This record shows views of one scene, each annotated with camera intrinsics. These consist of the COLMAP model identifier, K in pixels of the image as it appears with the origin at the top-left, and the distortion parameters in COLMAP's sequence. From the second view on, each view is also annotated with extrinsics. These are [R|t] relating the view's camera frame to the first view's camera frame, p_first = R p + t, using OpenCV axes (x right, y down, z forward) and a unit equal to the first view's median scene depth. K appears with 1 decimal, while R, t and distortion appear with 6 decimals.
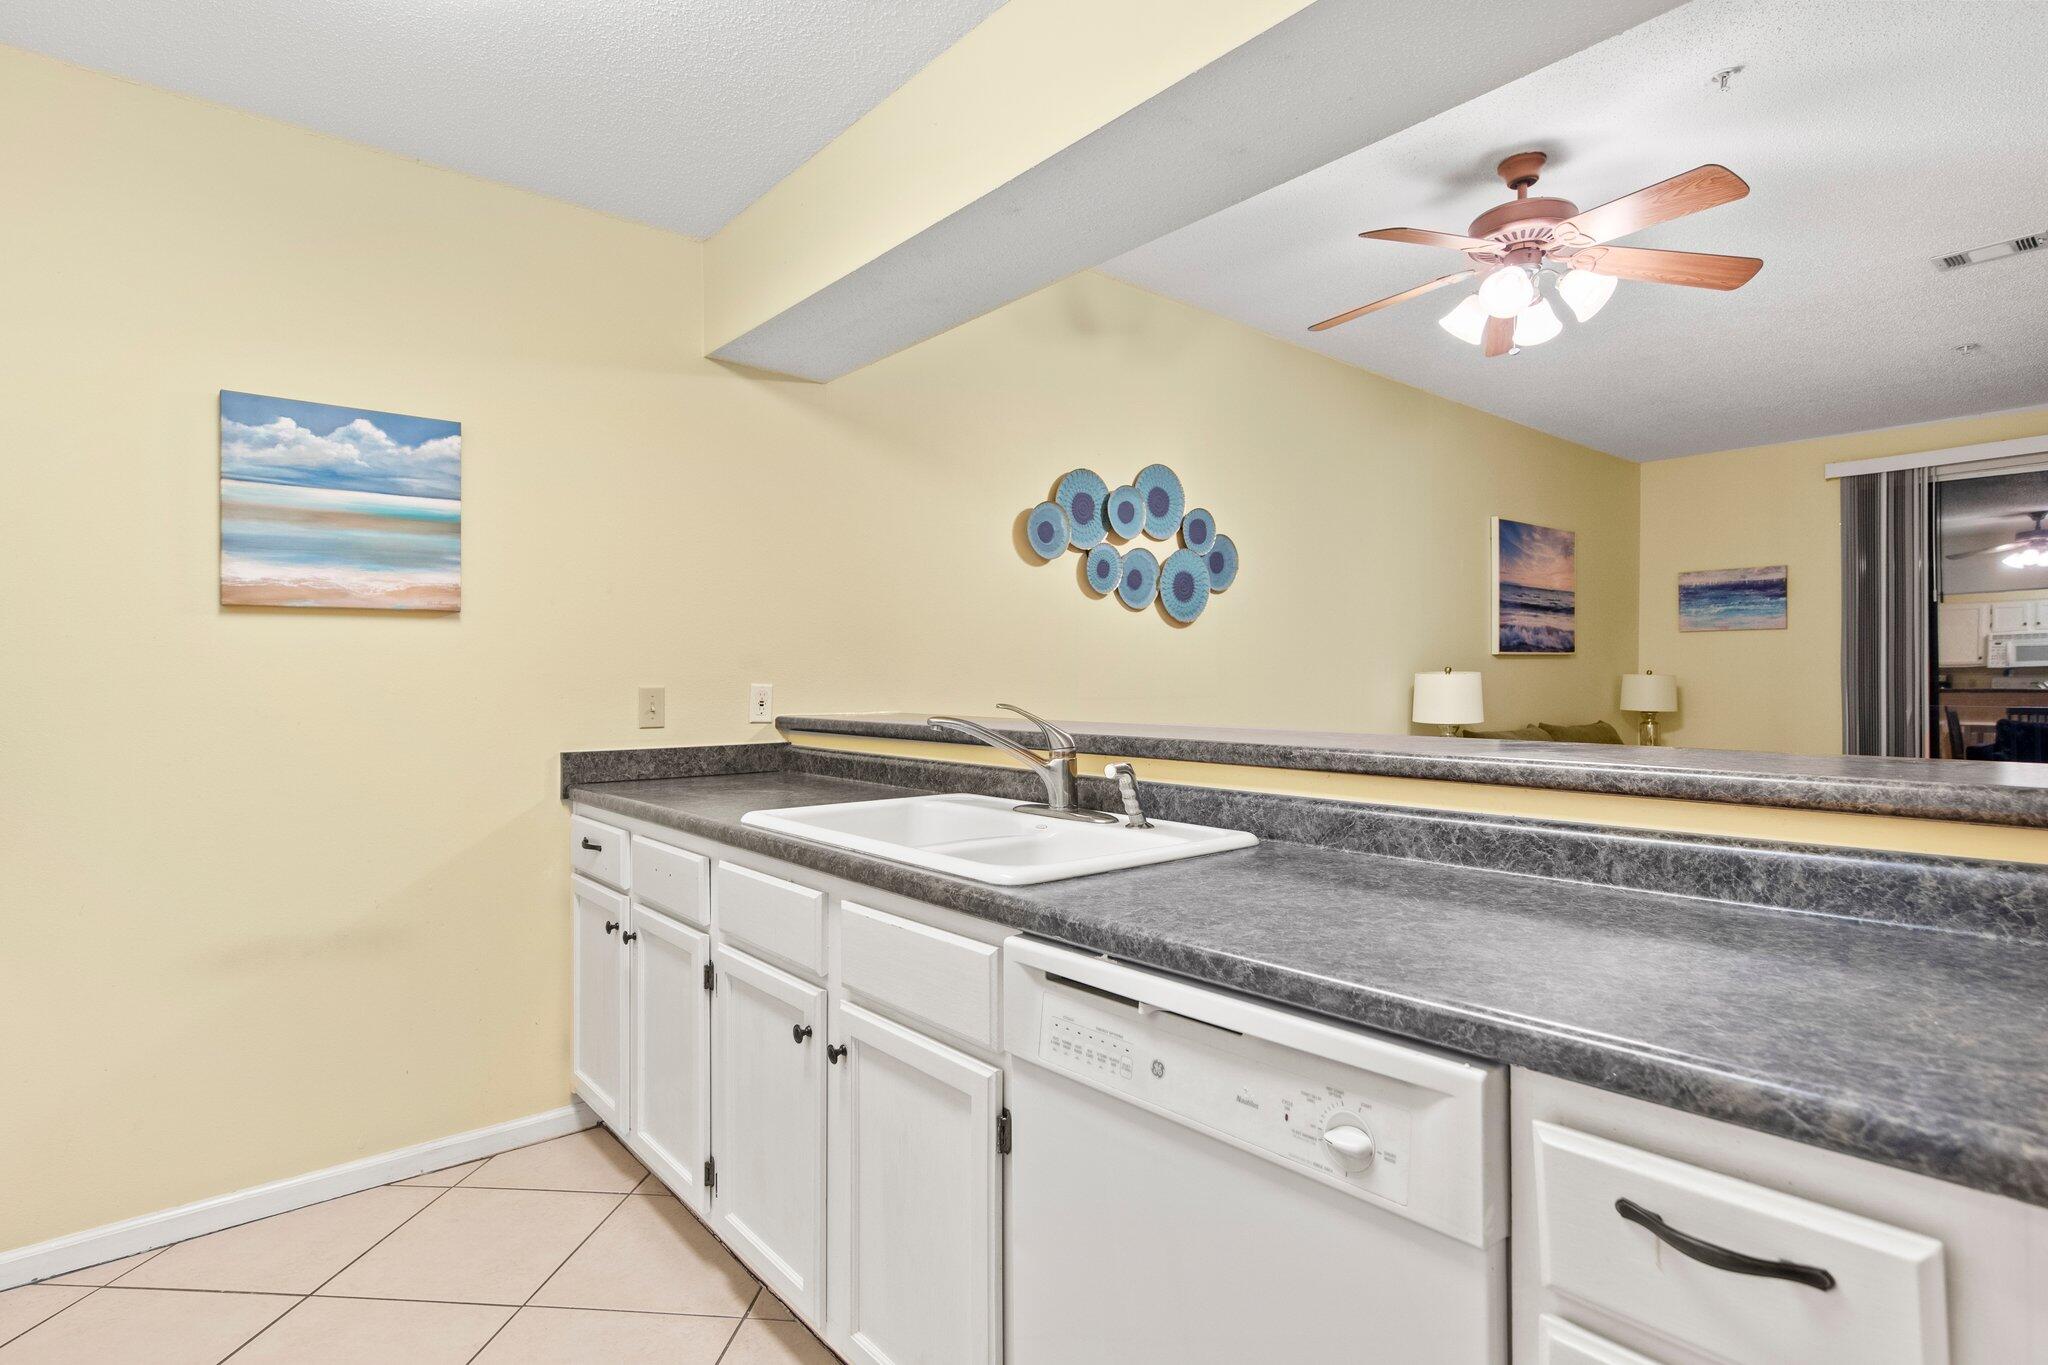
lens RADIAL K [[1049.2, 0, 1039.0], [0, 1049.2, 667.0], [0, 0, 1]] dist [0.018592, -0.001931]
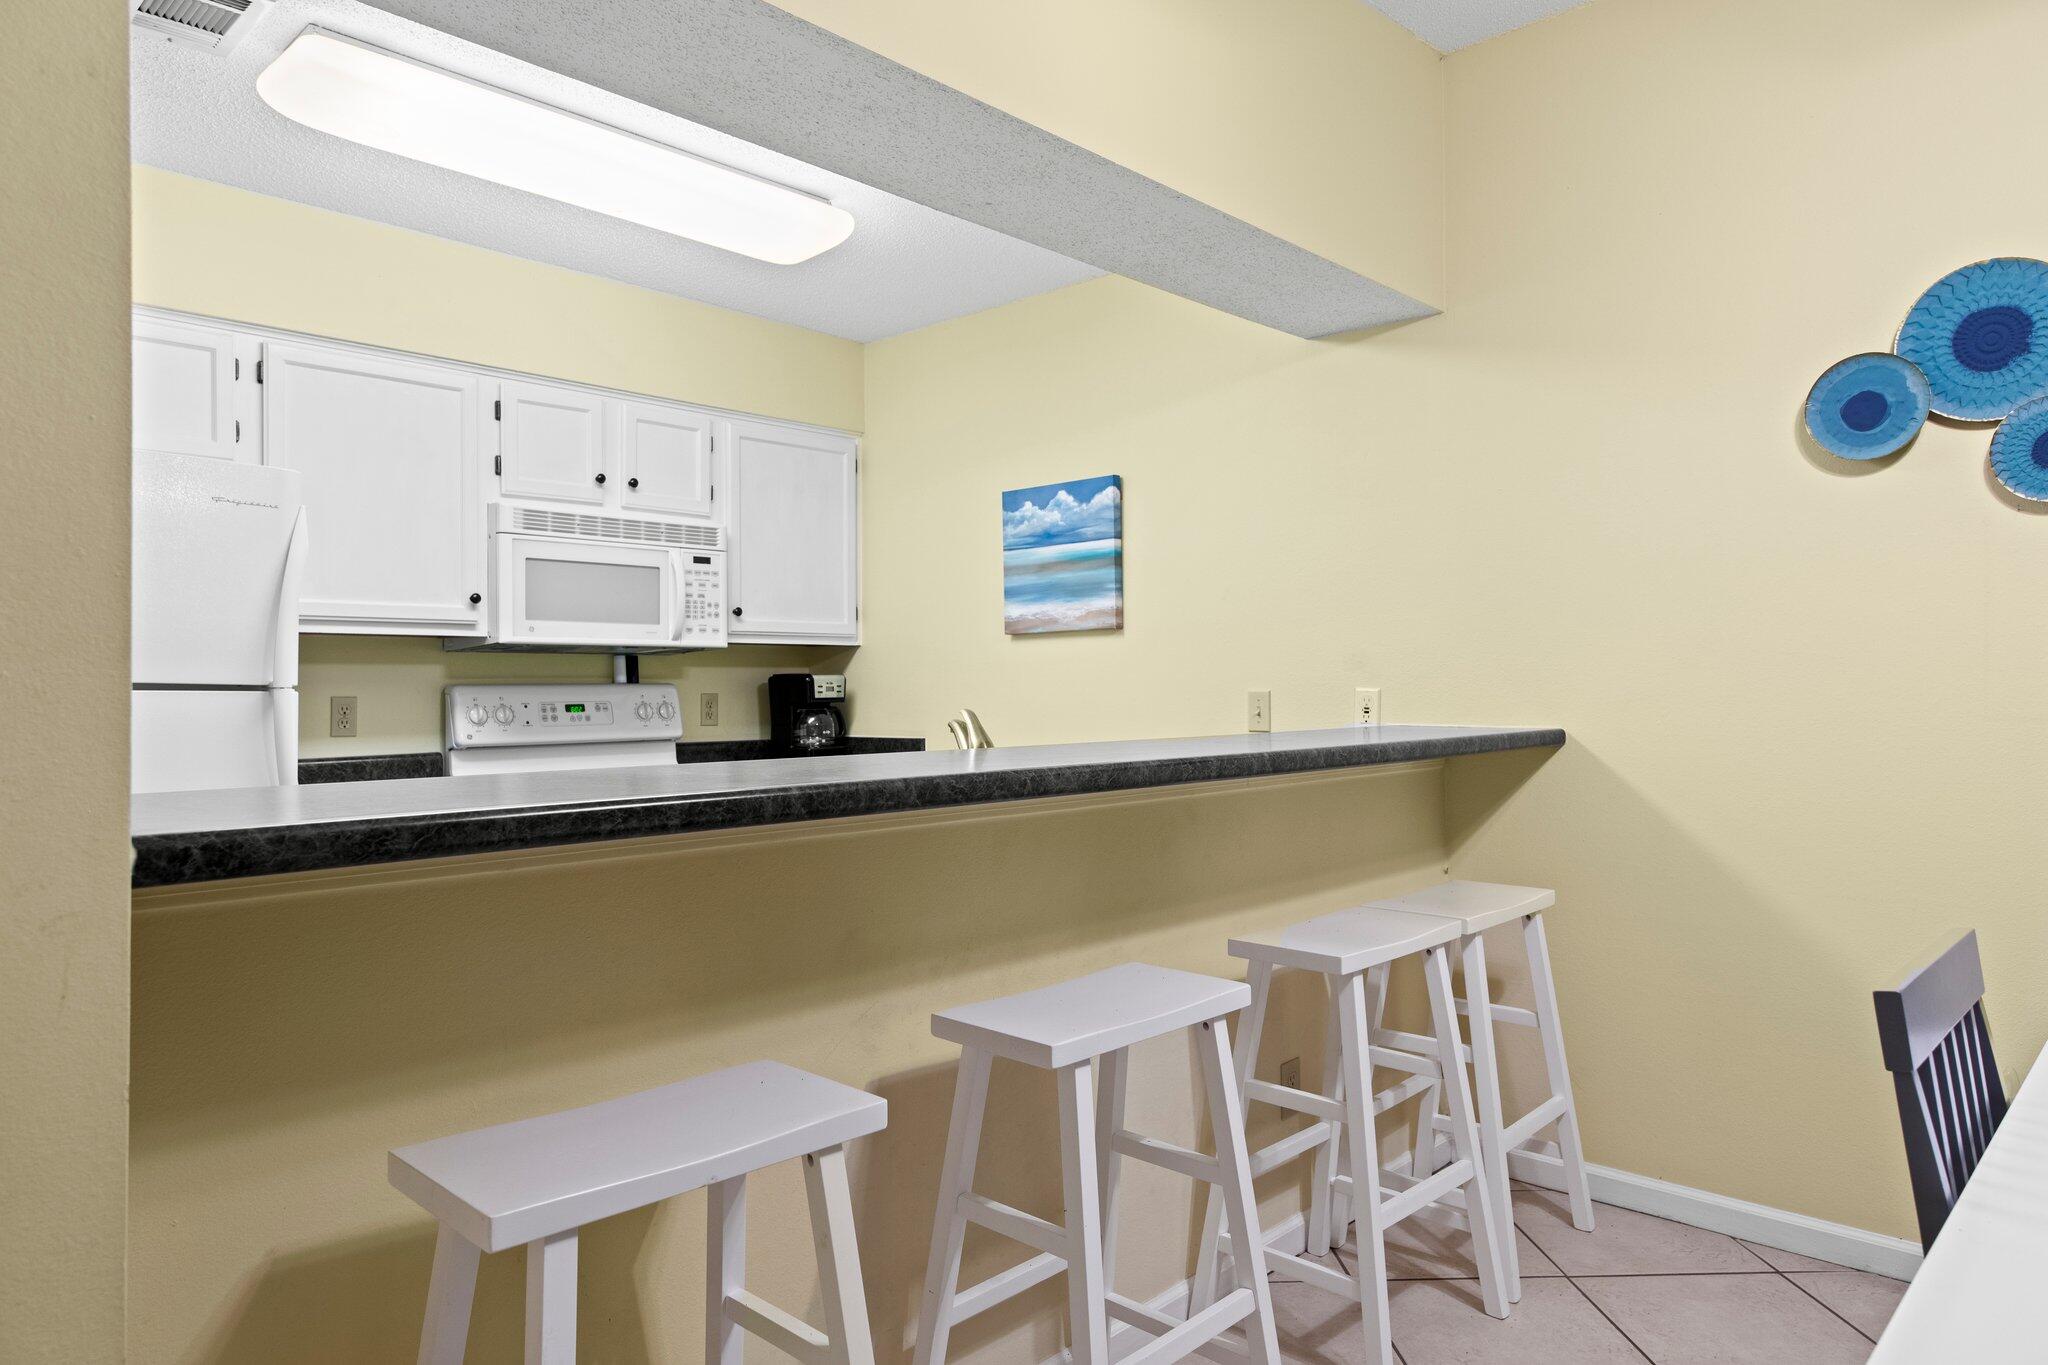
lens RADIAL K [[1277.3, 0, 1021.1], [0, 1277.3, 682.3], [0, 0, 1]] dist [0.010884, 0.000592]
pose [[0.121606, -0.004959, -0.992566, 0.383607], [0.014495, 0.999890, -0.003220, 0.005700], [0.992473, -0.013996, 0.121664, 0.296964]]
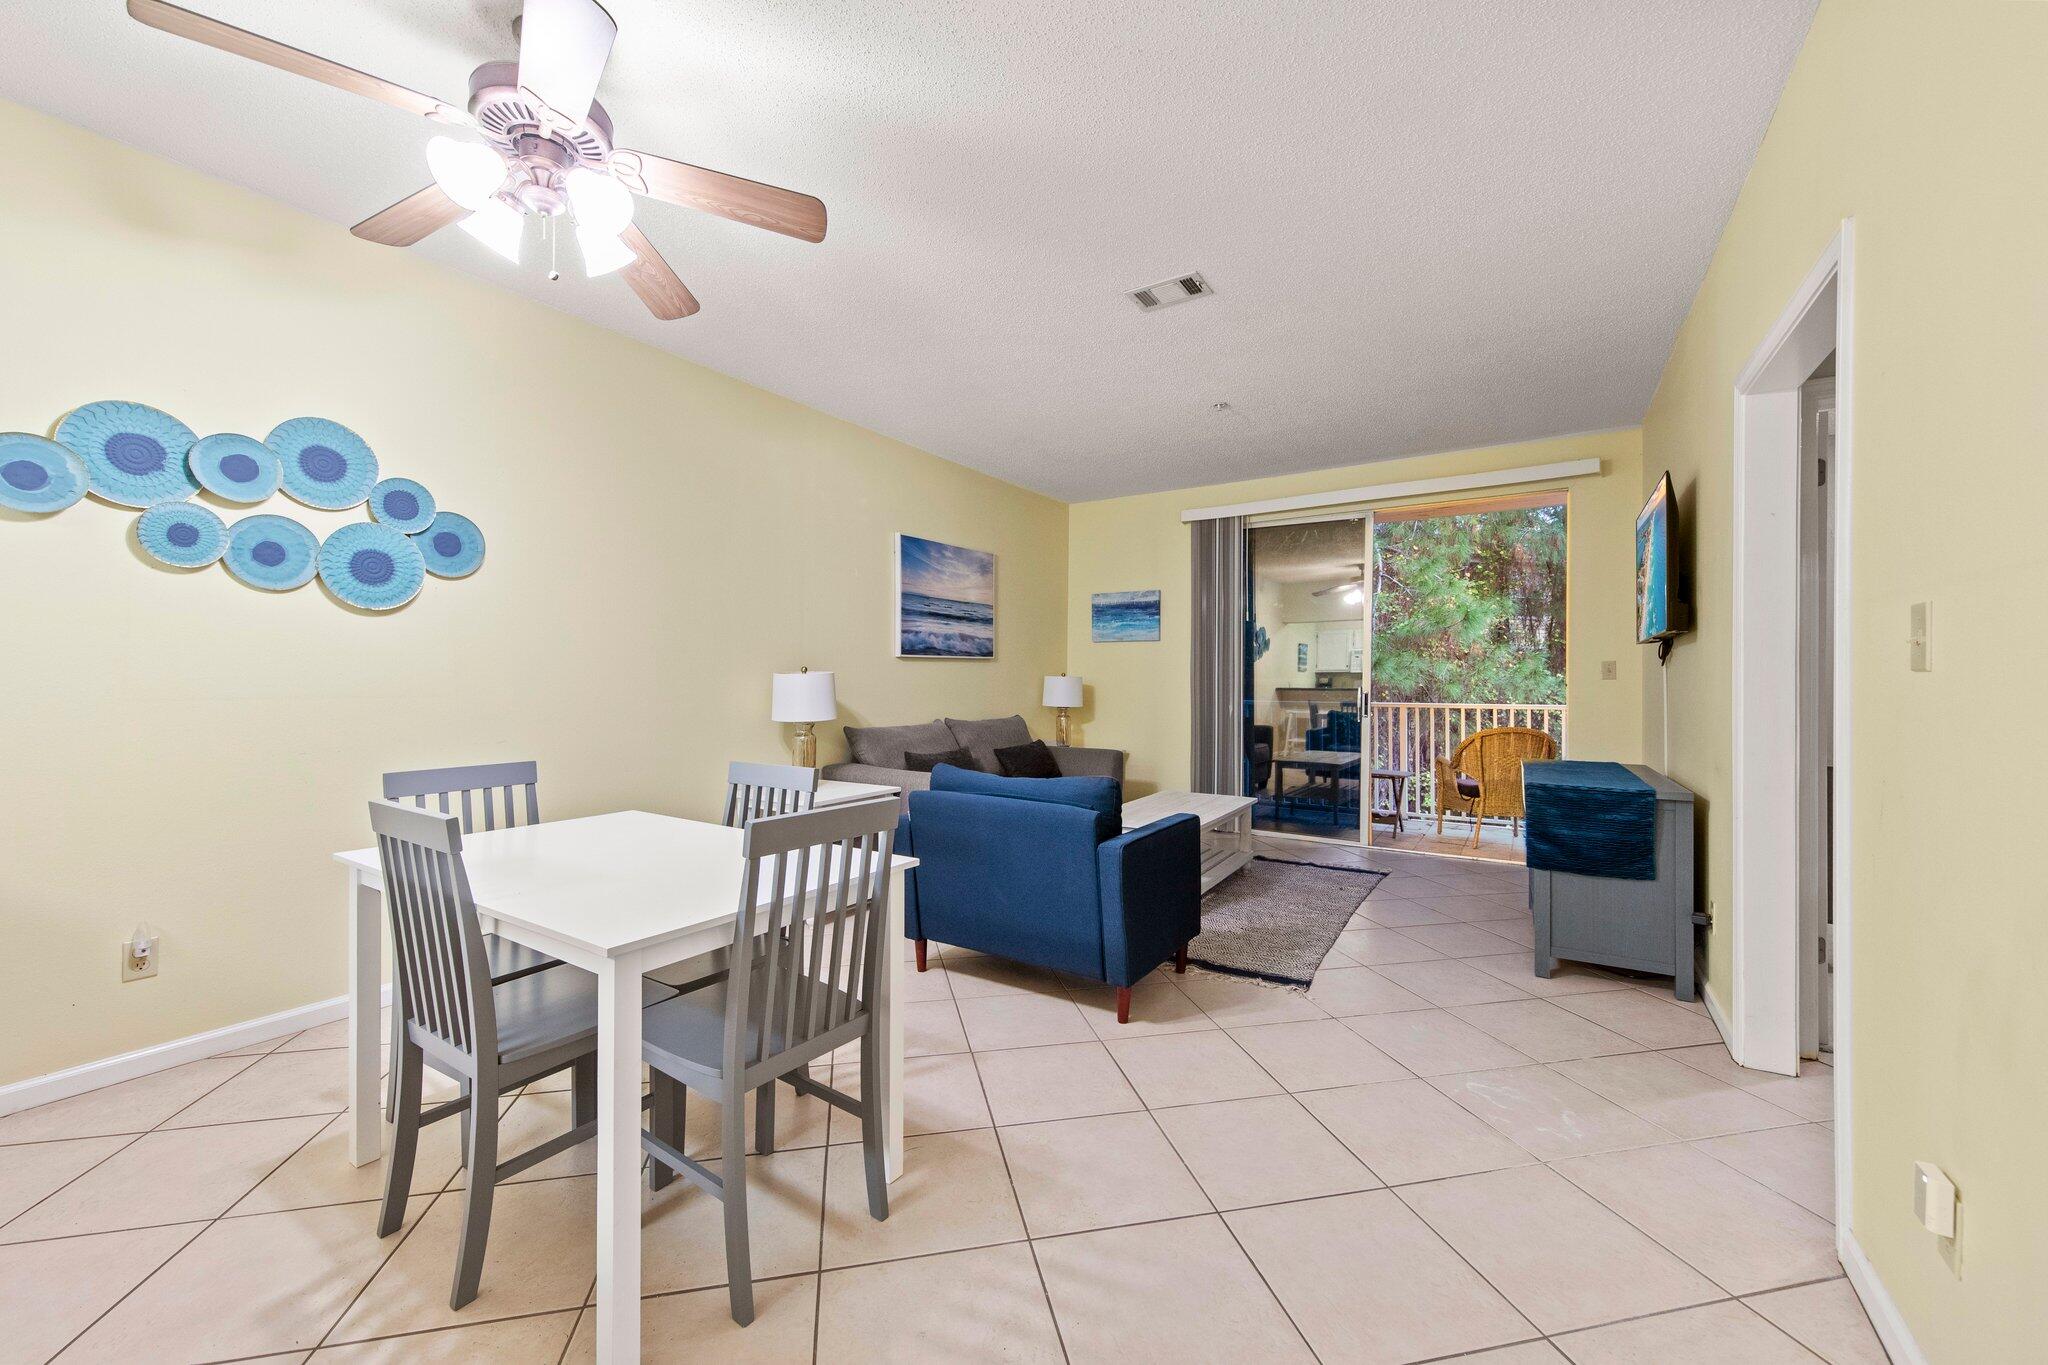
lens RADIAL K [[807.6, 0, 1026.9], [0, 807.6, 676.8], [0, 0, 1]] dist [0.017858, -0.000047]
pose [[0.958488, 0.006425, 0.285061, 0.321909], [-0.008465, 0.999947, 0.005925, 0.002892], [-0.285008, -0.008092, 0.958491, 0.145843]]
